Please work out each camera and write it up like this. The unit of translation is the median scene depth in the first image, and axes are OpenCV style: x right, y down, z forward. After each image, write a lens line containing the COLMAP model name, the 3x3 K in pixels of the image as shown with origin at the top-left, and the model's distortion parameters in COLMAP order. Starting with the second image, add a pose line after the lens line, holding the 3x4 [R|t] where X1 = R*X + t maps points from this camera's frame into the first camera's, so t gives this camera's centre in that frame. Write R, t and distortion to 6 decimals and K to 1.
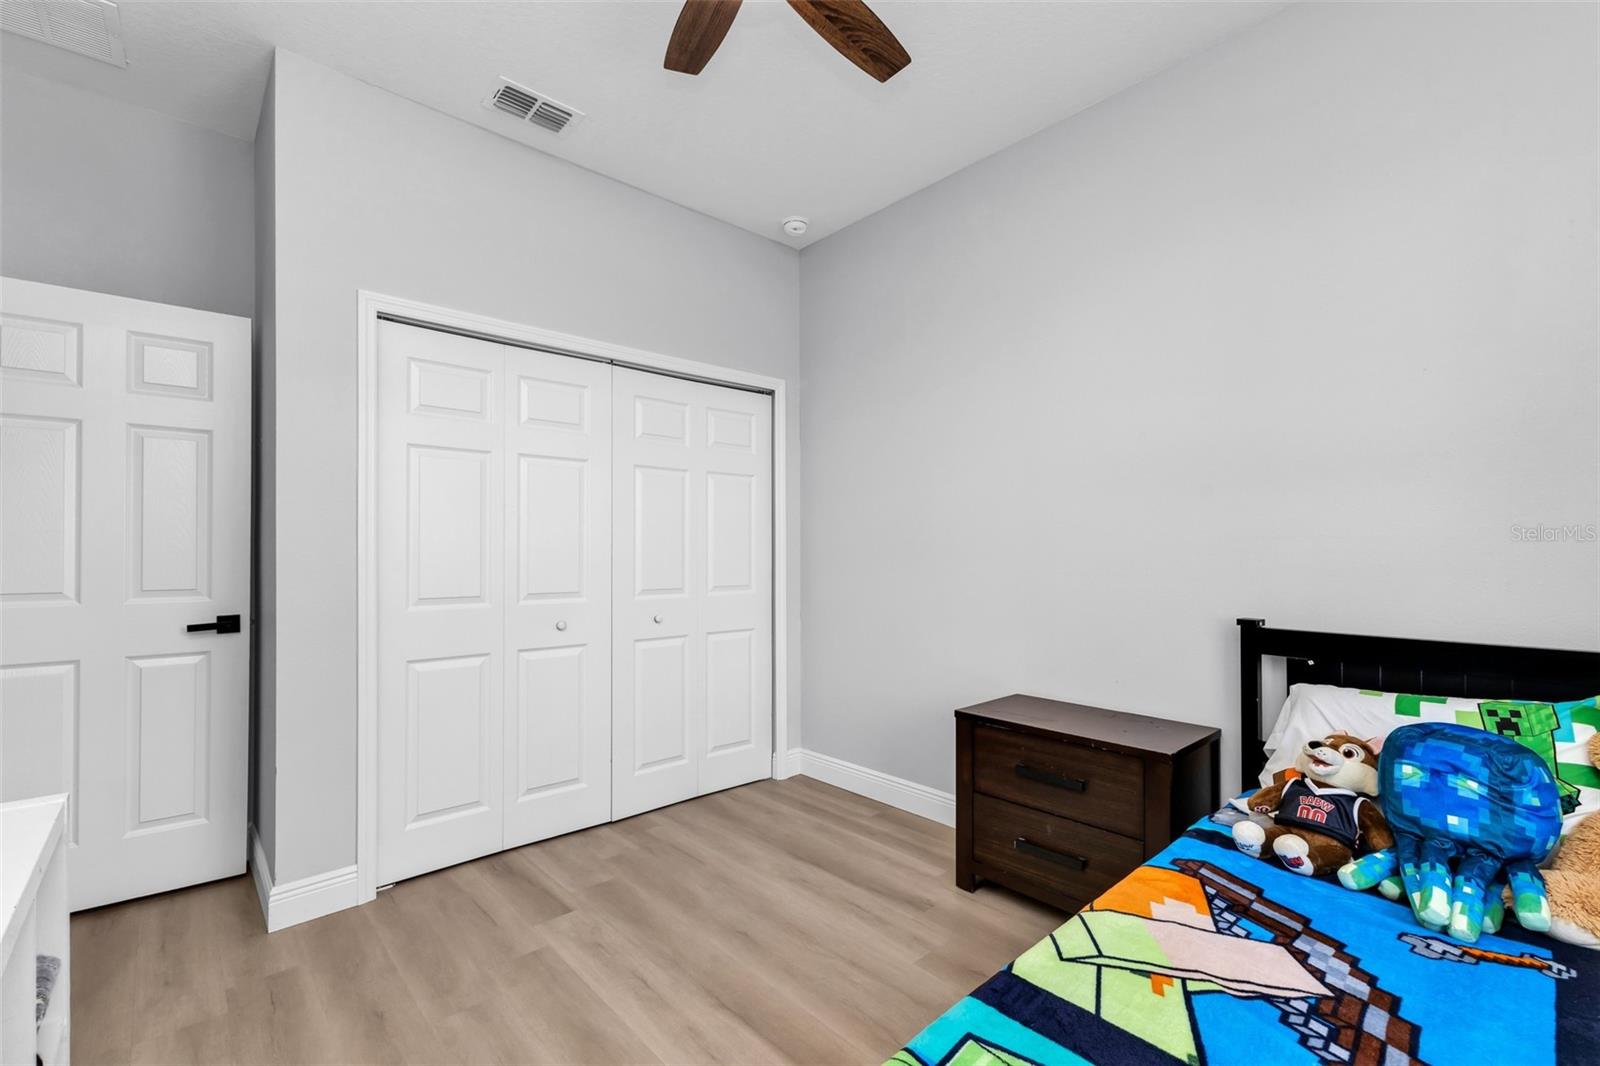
lens RADIAL K [[682.9, 0, 813.7], [0, 682.9, 526.8], [0, 0, 1]] dist [0.003368, -0.000756]
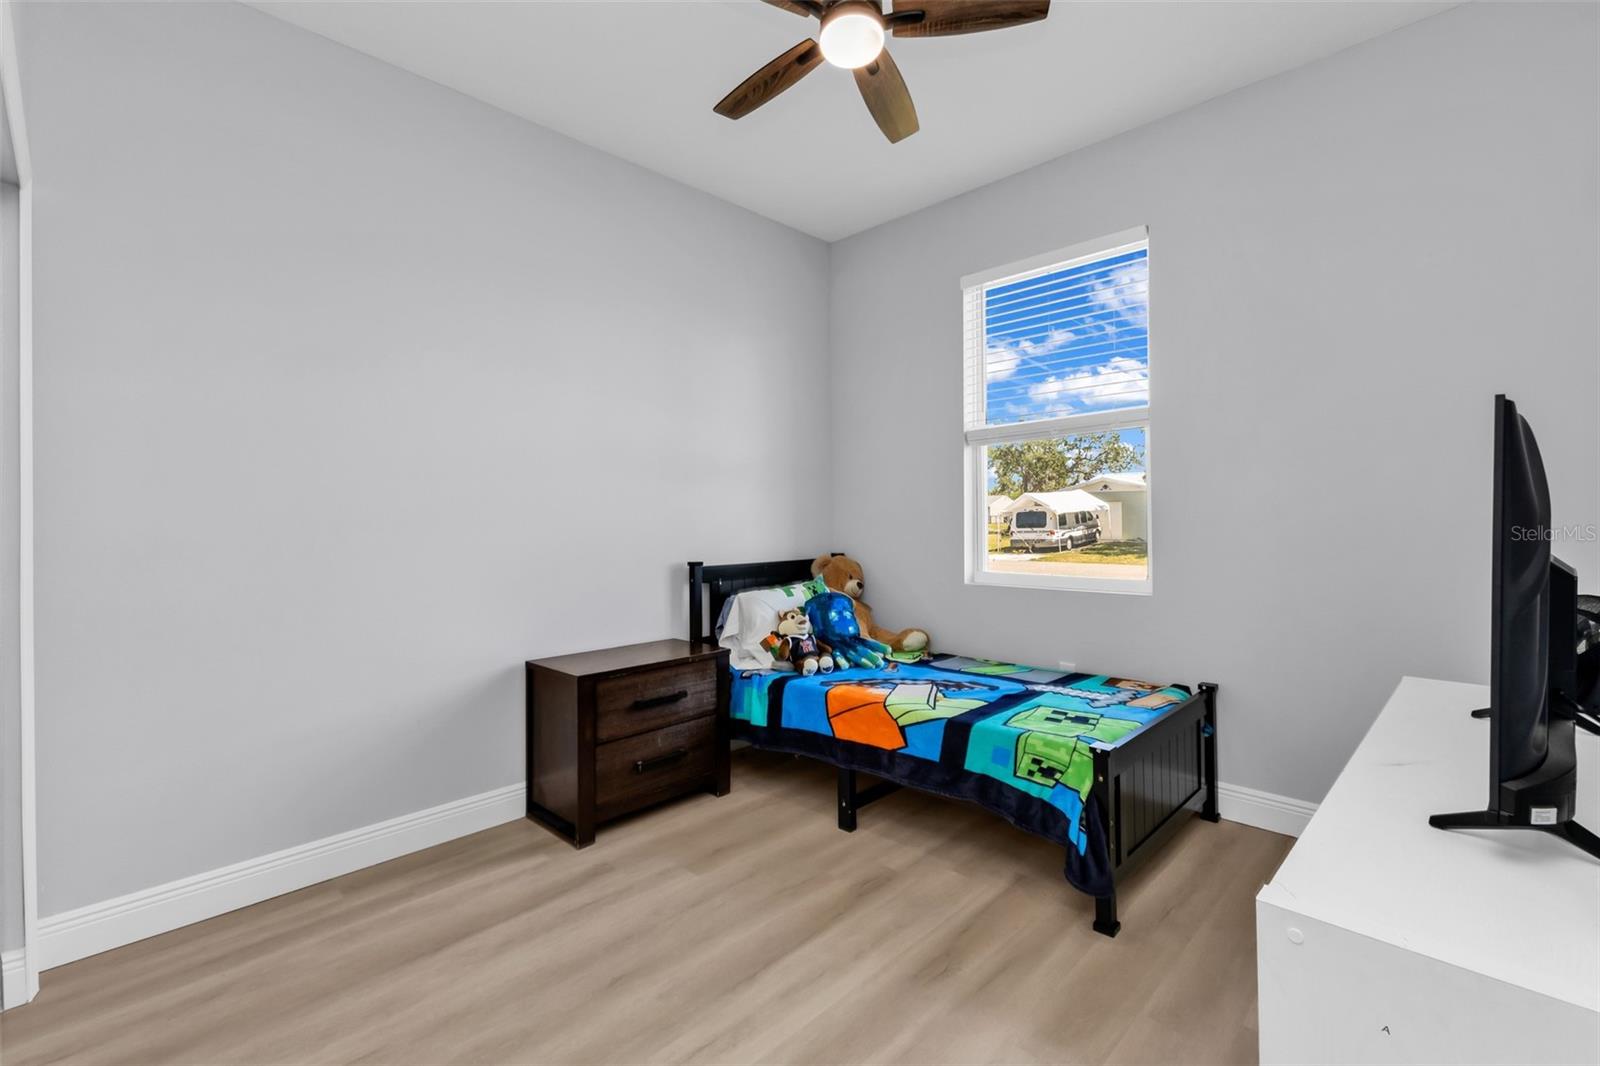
lens RADIAL K [[682.9, 0, 813.7], [0, 682.9, 526.8], [0, 0, 1]] dist [0.003368, -0.000756]
pose [[-0.067293, 0.004024, 0.997725, -0.839792], [-0.023426, 0.999710, -0.005612, 0.051017], [-0.997458, -0.023751, -0.067179, 0.752339]]
